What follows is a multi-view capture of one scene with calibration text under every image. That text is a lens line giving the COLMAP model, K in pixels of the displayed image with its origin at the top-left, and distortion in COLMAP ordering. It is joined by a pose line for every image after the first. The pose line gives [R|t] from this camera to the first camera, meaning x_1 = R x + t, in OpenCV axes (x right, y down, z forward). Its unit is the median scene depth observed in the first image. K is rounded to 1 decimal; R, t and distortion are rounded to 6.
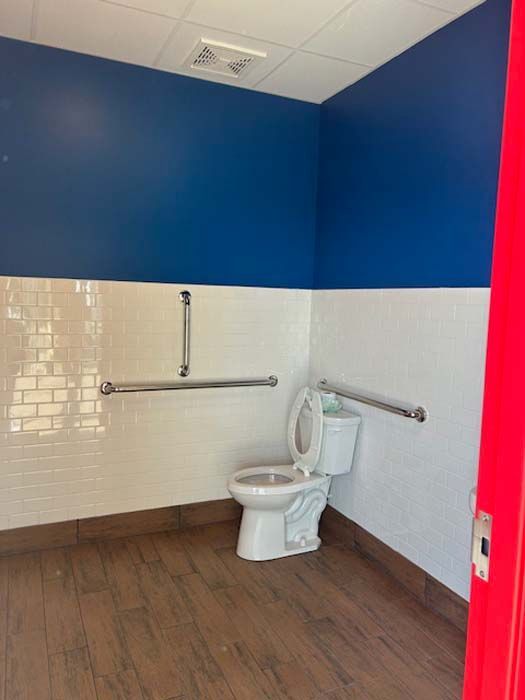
lens RADIAL K [[527.1, 0, 262.8], [0, 527.1, 348.6], [0, 0, 1]] dist [0.003469, -0.002736]
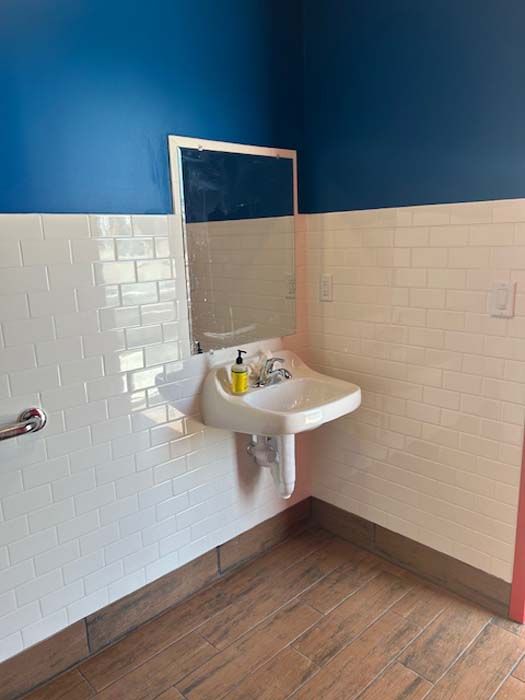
lens RADIAL K [[527.1, 0, 263.7], [0, 527.1, 352.7], [0, 0, 1]] dist [0.003469, -0.002736]
pose [[-0.319765, -0.247922, 0.914486, -0.371311], [0.107981, 0.949337, 0.295128, -0.118999], [-0.941324, 0.193118, -0.276794, 0.978835]]
